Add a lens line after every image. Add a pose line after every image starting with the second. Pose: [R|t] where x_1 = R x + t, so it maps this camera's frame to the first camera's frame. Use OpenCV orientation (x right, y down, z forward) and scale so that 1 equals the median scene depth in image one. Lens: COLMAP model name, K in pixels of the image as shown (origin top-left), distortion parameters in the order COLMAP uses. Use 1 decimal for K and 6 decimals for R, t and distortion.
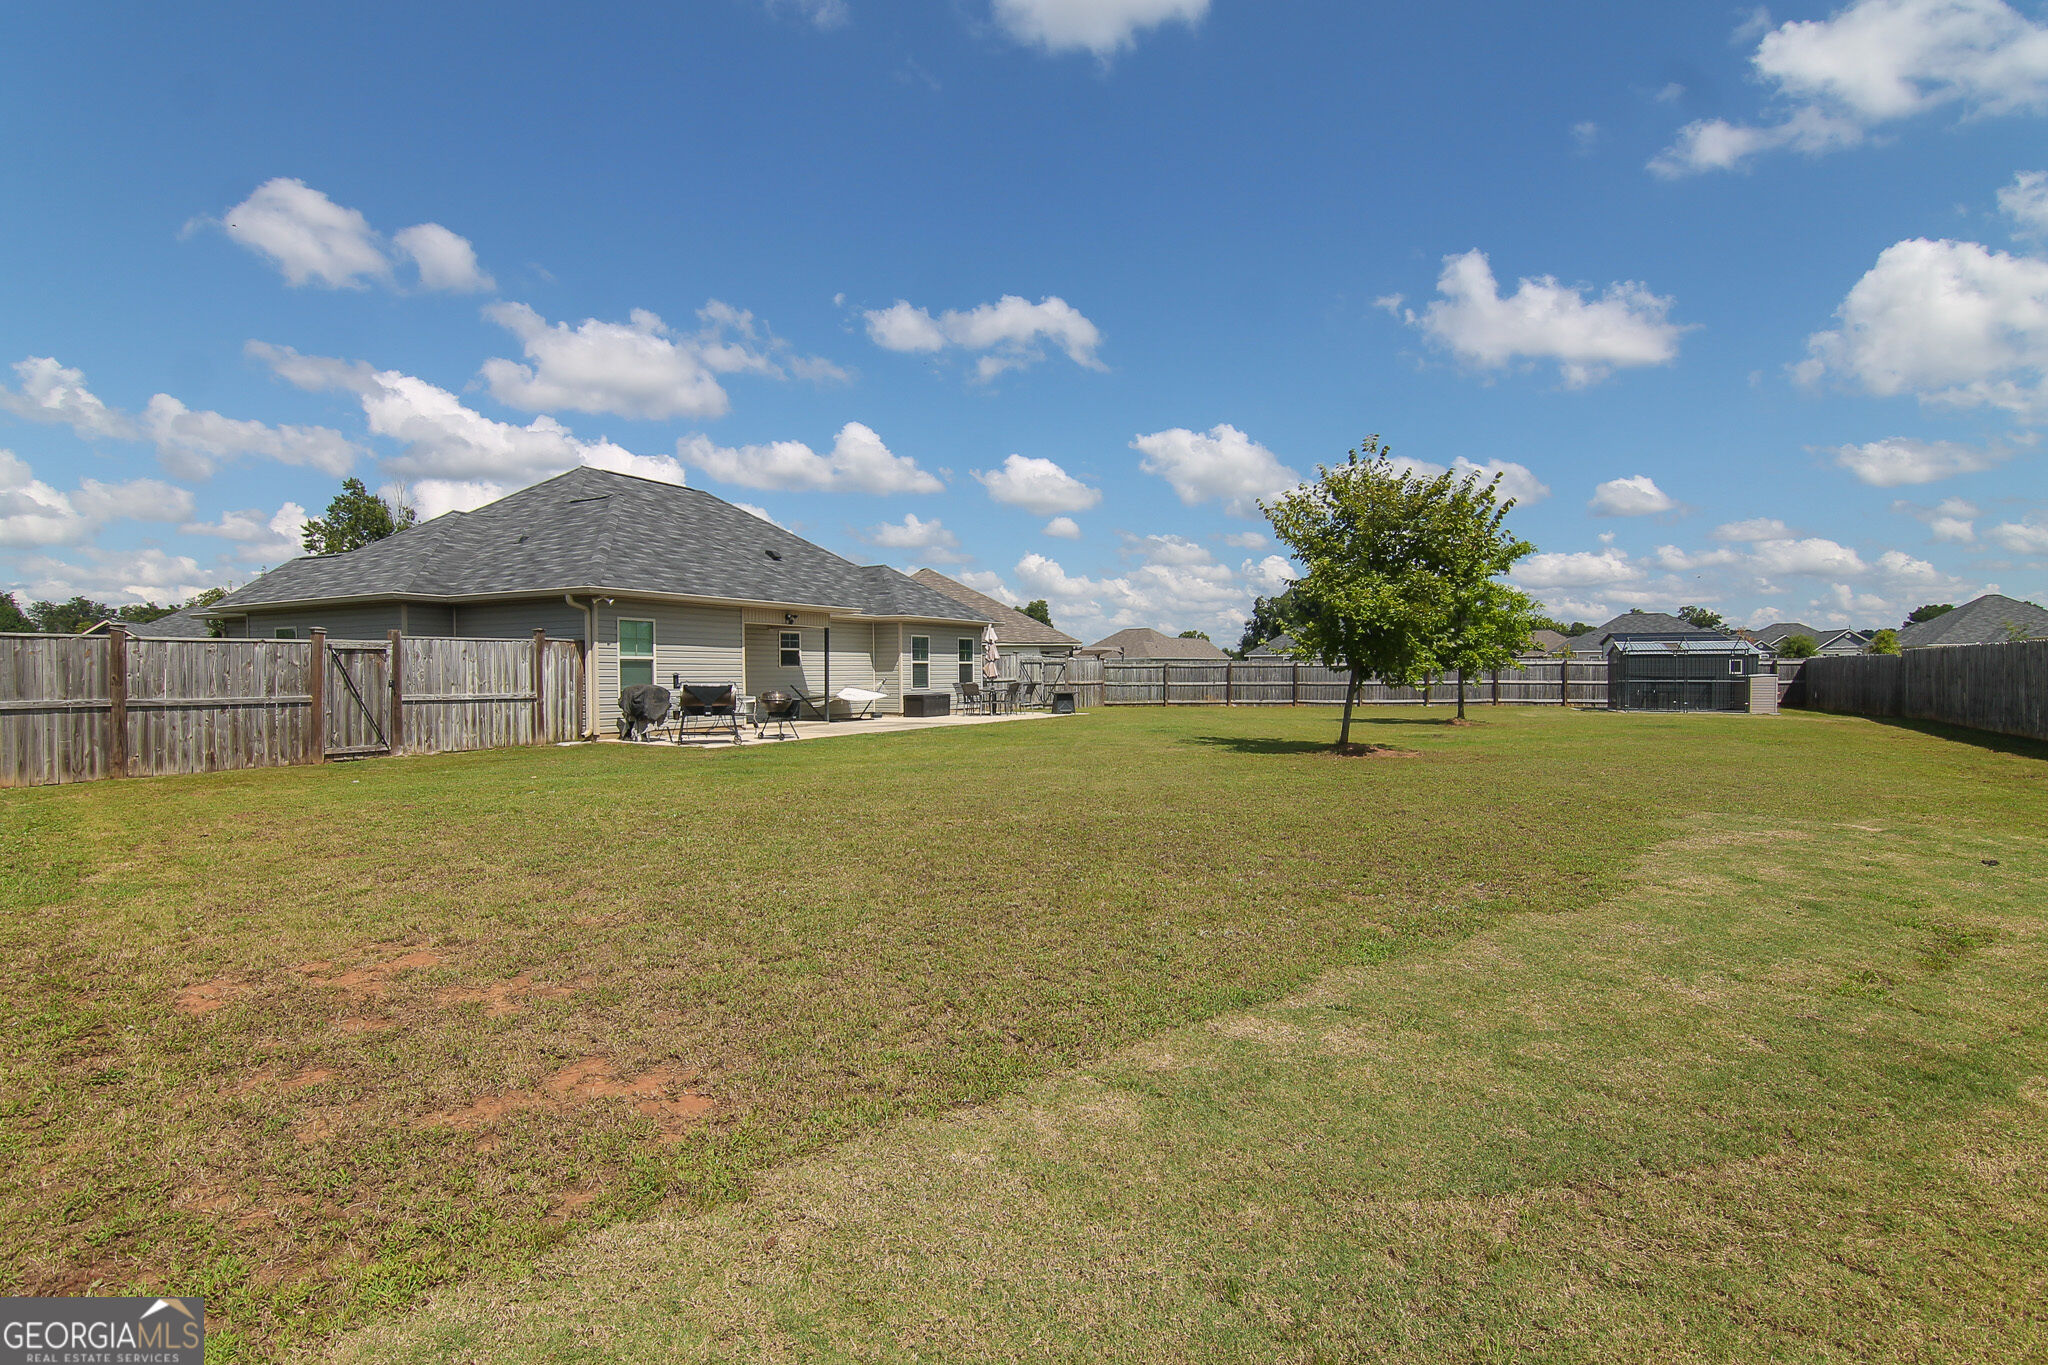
lens RADIAL K [[1111.7, 0, 988.4], [0, 1111.7, 745.6], [0, 0, 1]] dist [-0.001315, -0.000250]
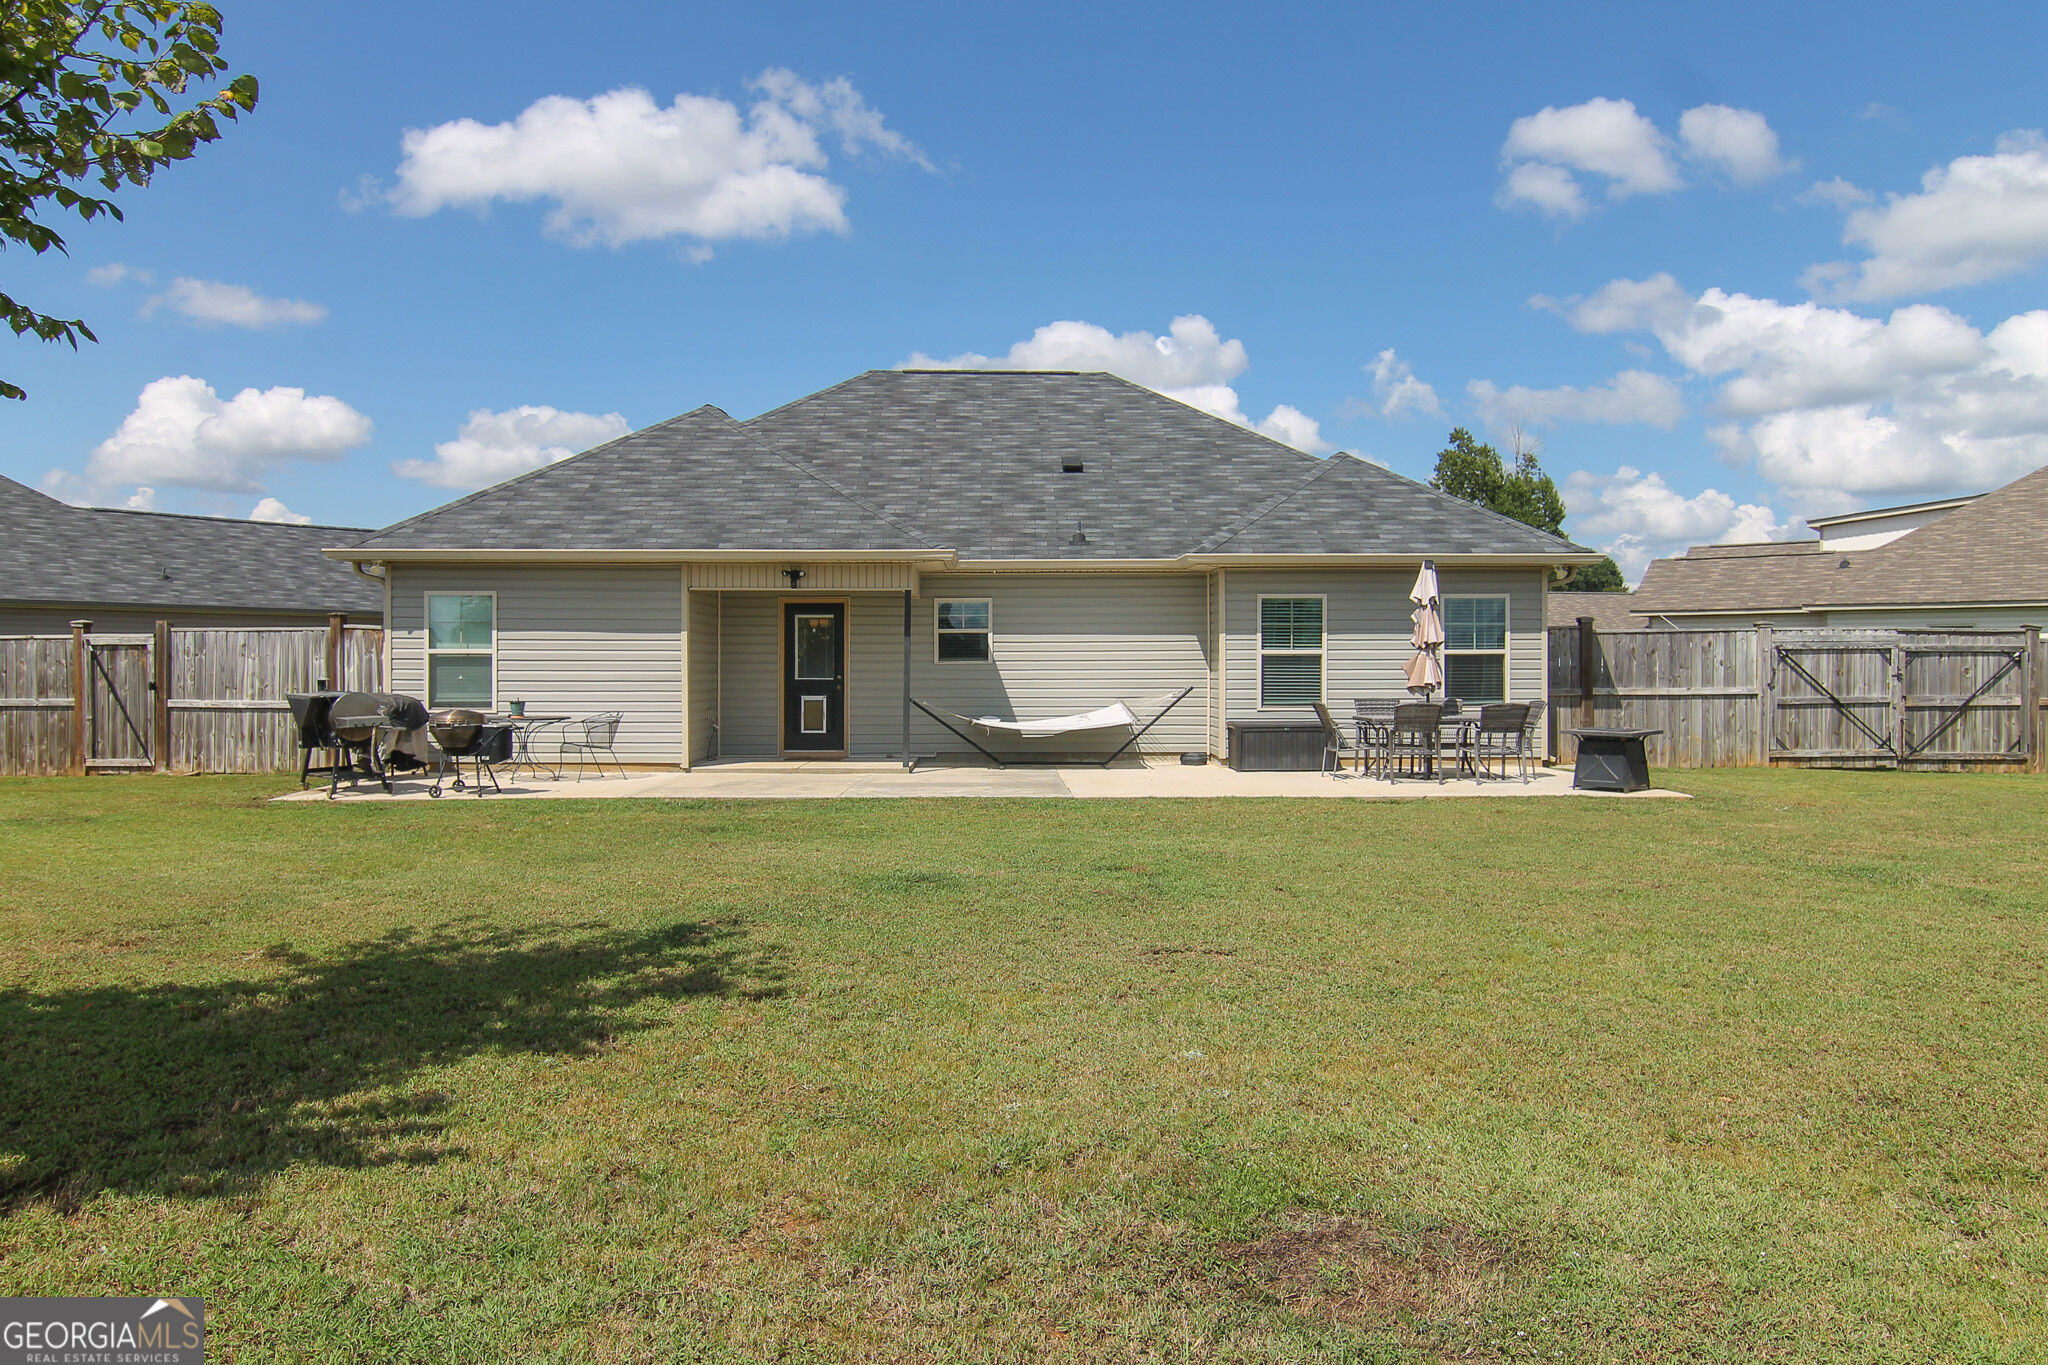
lens RADIAL K [[1321.4, 0, 1014.0], [0, 1321.4, 677.4], [0, 0, 1]] dist [-0.002836, -0.002042]
pose [[0.472662, 0.013611, -0.881139, 0.462298], [-0.058599, 0.998153, -0.016015, -0.061645], [0.879293, 0.059204, 0.472586, 0.805562]]
